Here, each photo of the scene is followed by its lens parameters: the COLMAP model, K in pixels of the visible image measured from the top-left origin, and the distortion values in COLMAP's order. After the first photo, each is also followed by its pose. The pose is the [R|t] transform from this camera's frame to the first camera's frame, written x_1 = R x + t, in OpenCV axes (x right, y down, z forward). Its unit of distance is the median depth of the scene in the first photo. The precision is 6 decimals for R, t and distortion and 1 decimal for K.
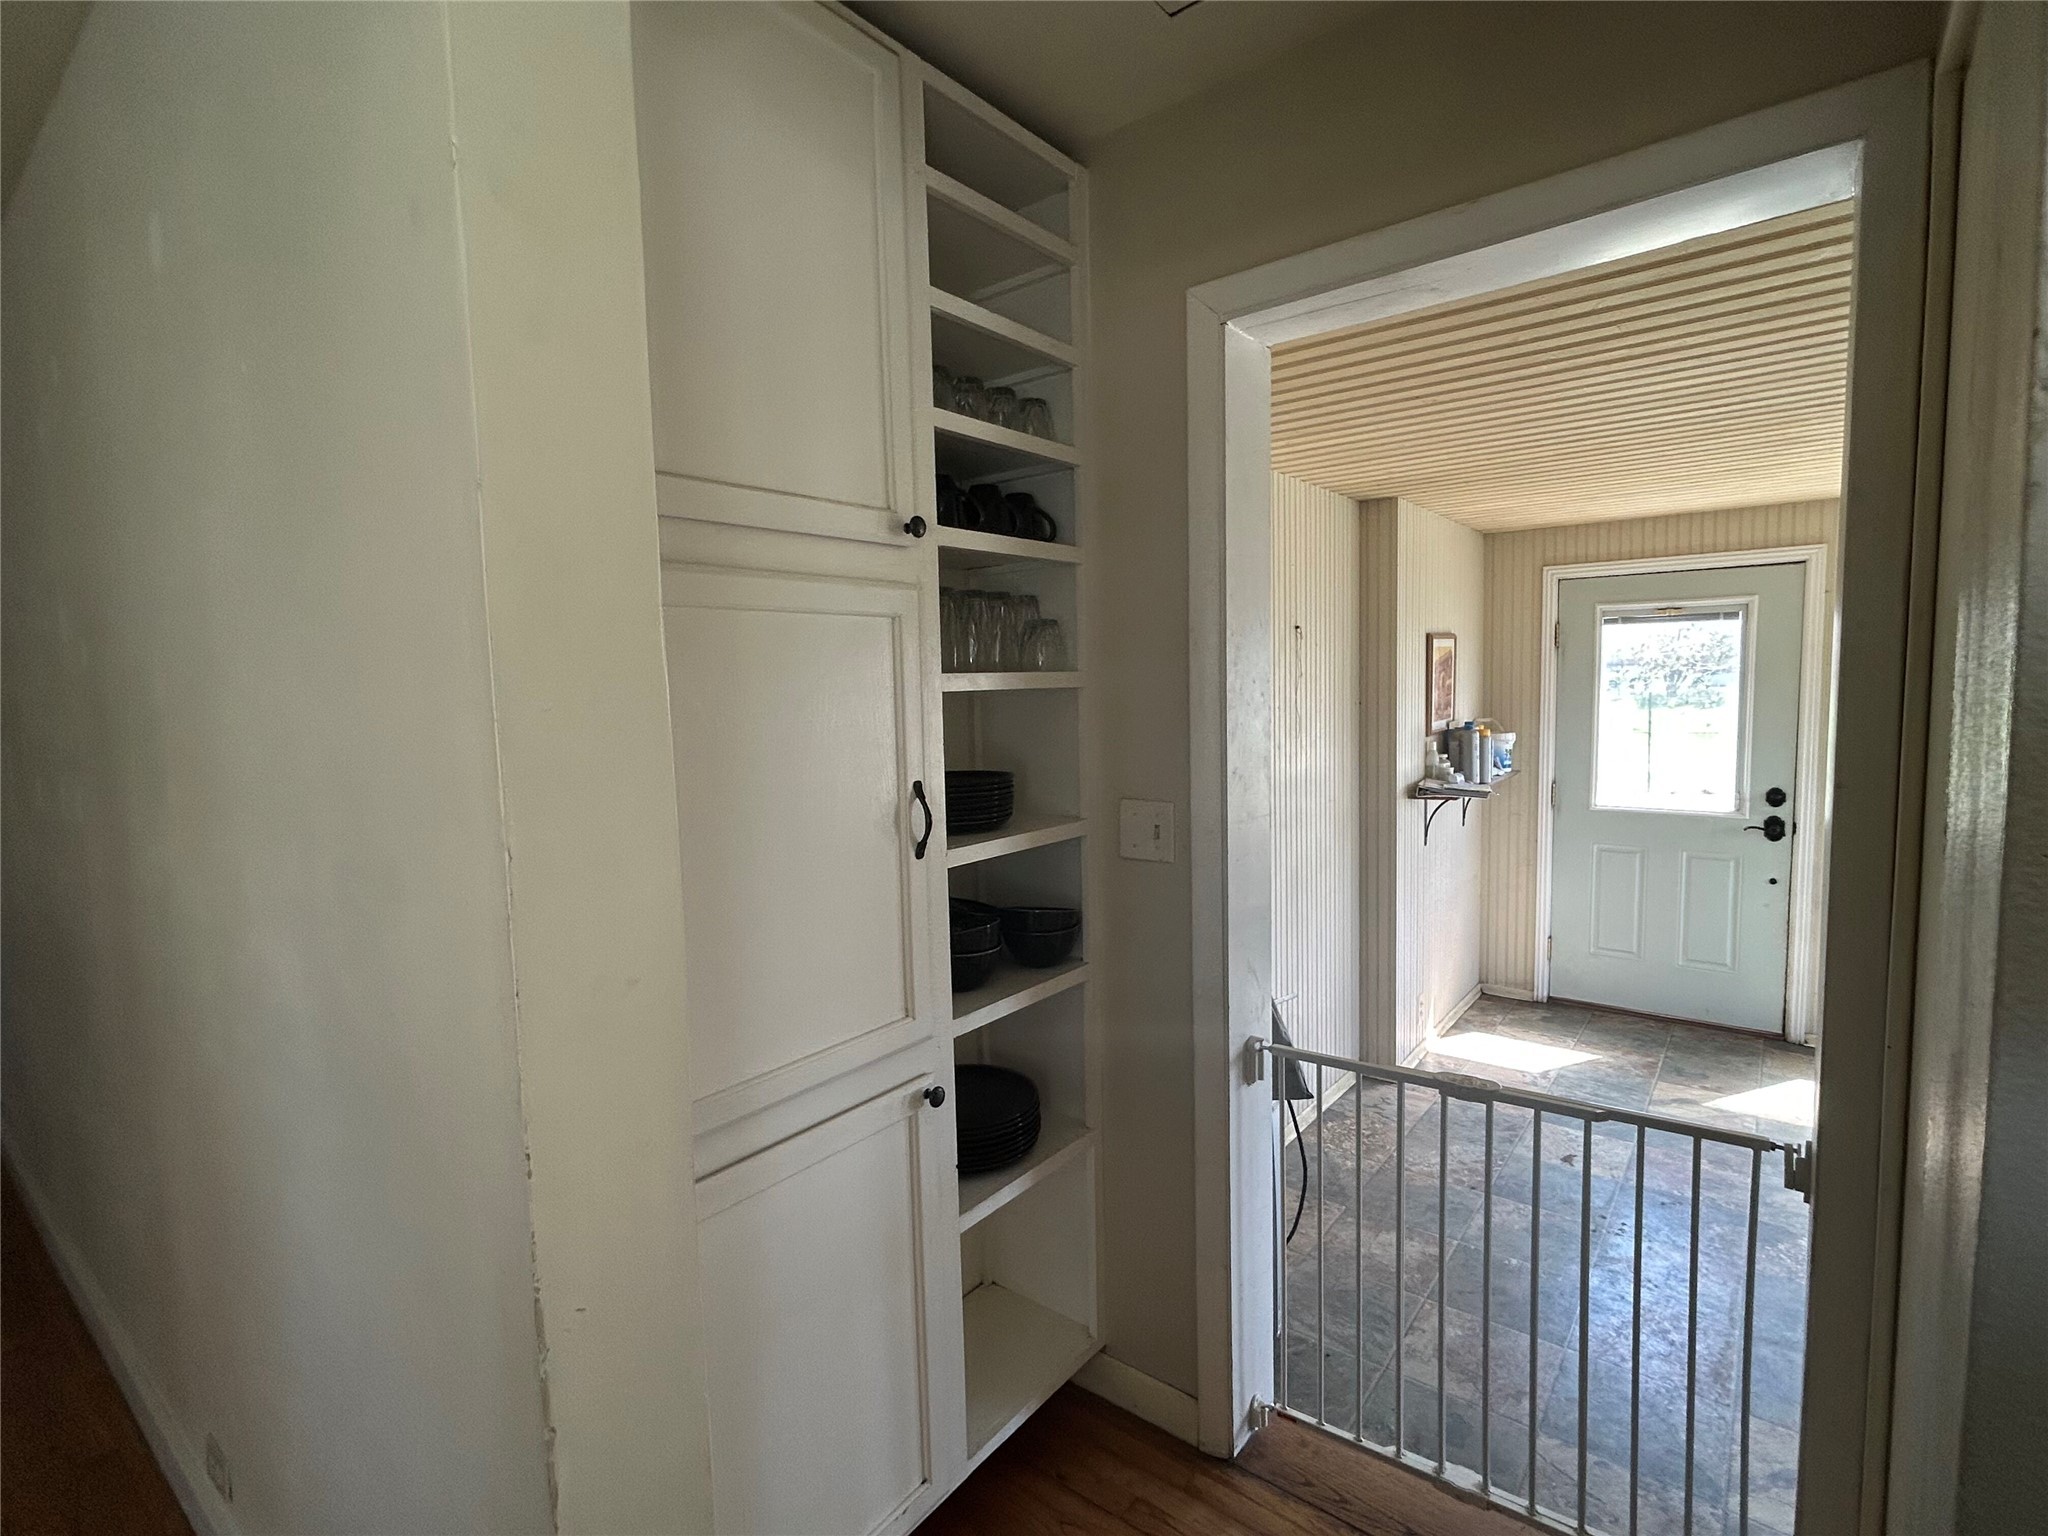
lens RADIAL K [[956.2, 0, 1036.3], [0, 956.2, 759.9], [0, 0, 1]] dist [-0.001989, 0.002625]
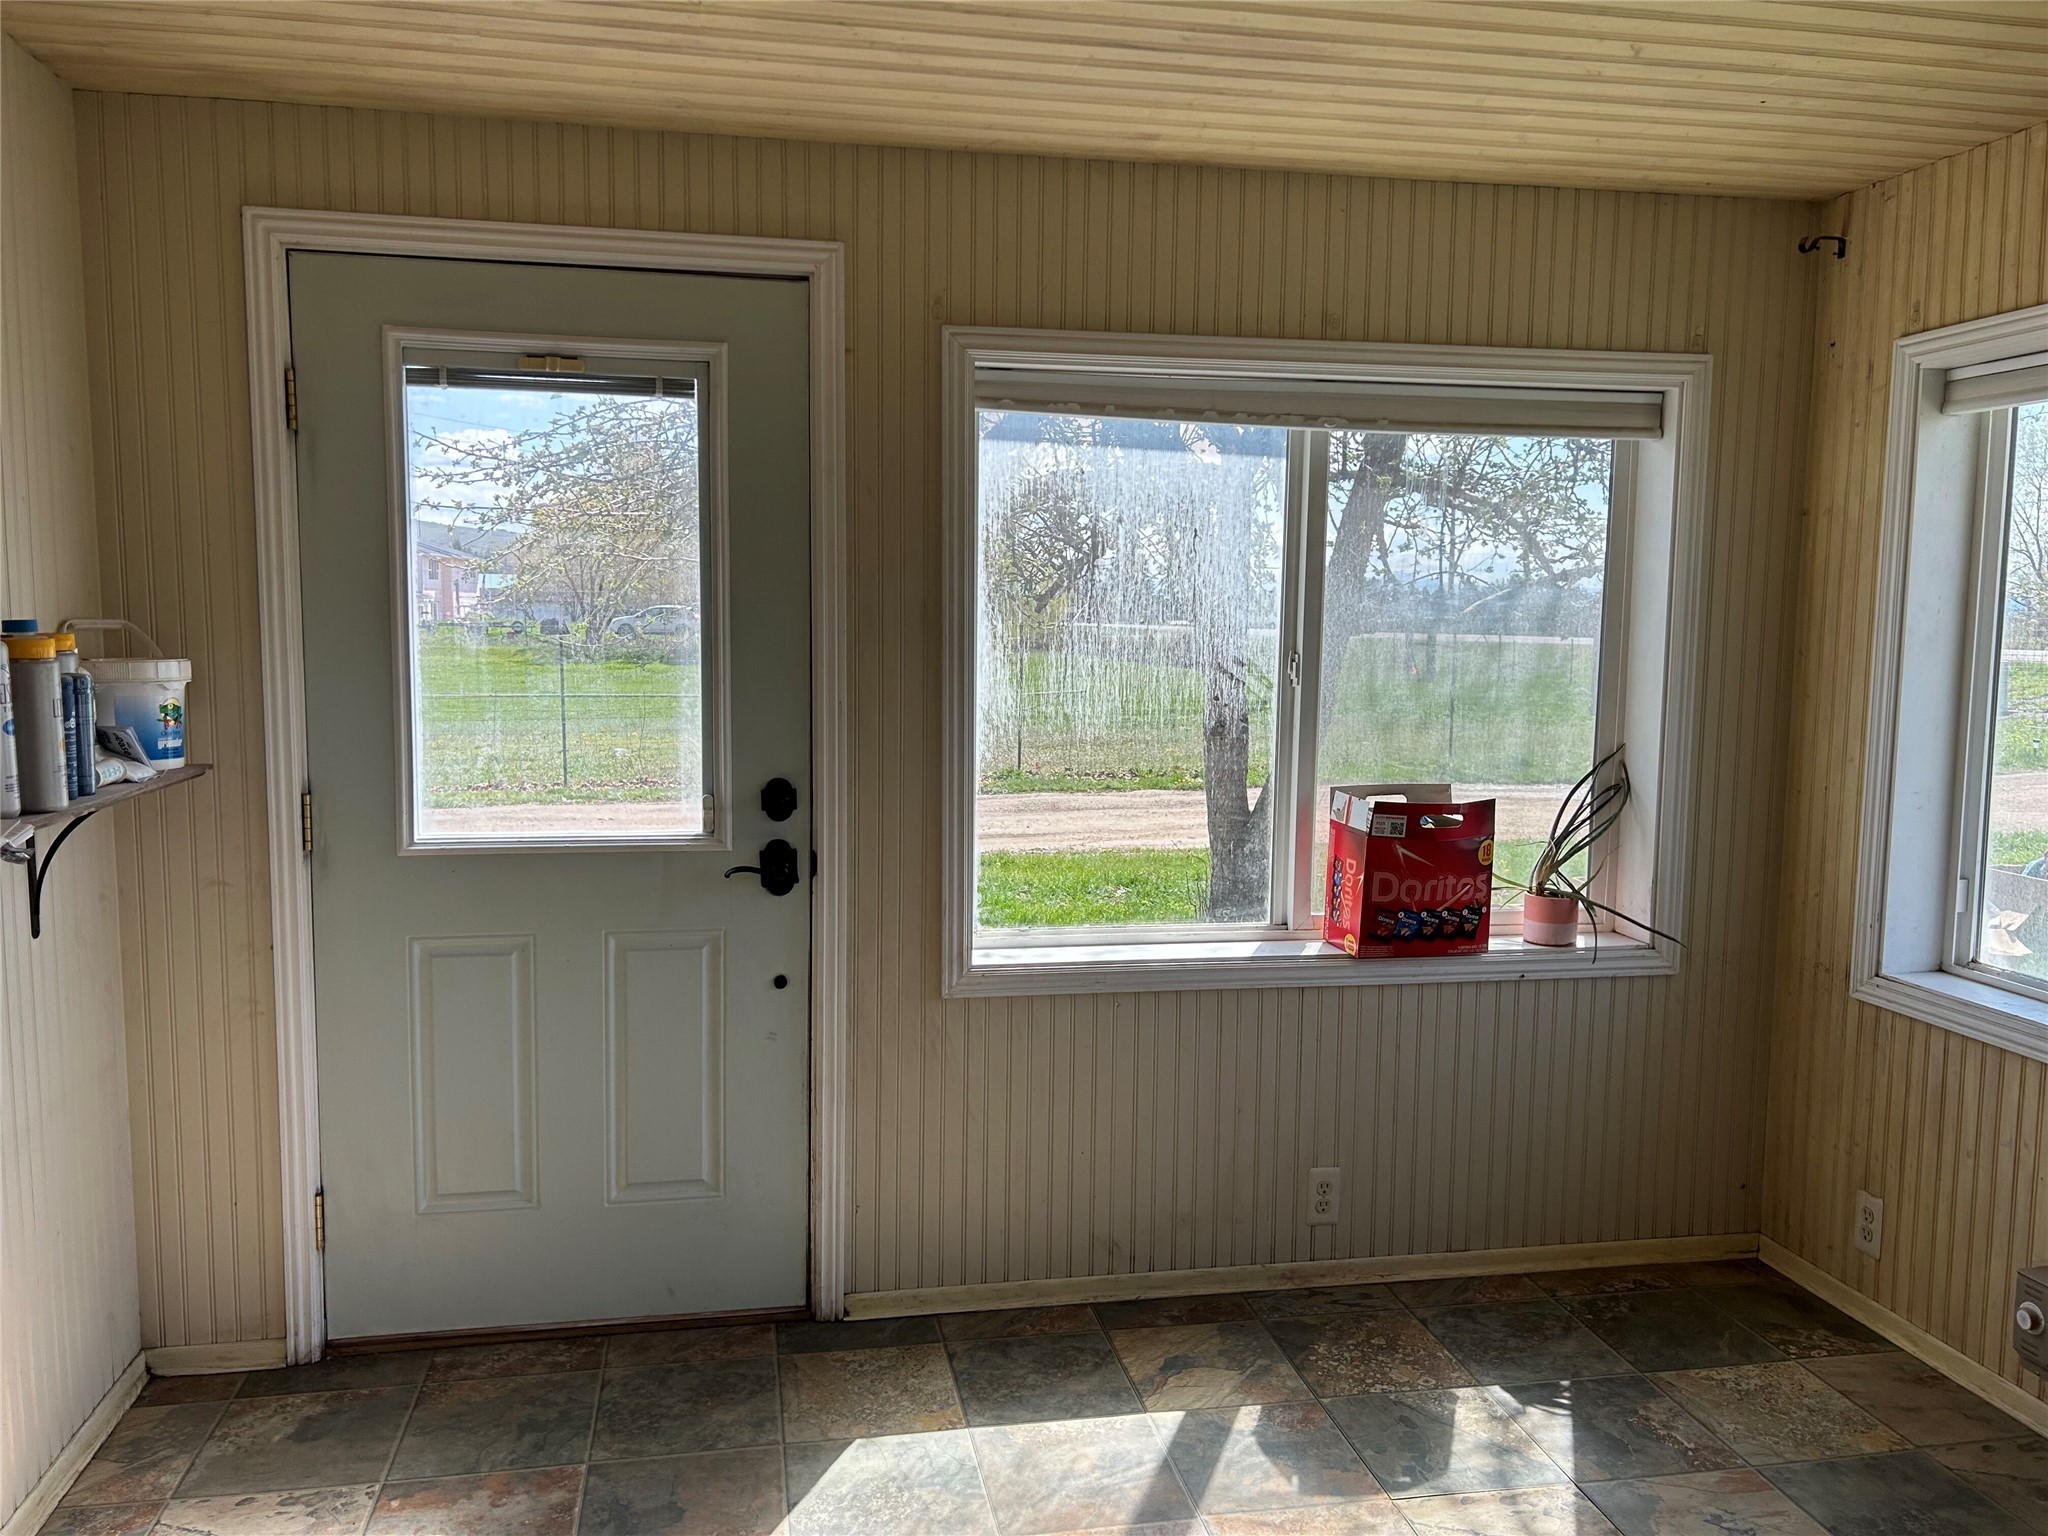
lens RADIAL K [[1547.4, 0, 1024.9], [0, 1547.4, 764.3], [0, 0, 1]] dist [0.036482, -0.008776]
pose [[0.652533, -0.044732, 0.756438, 0.271405], [0.037450, 0.998940, 0.026767, 0.007126], [-0.756834, 0.010862, 0.653517, 0.396716]]
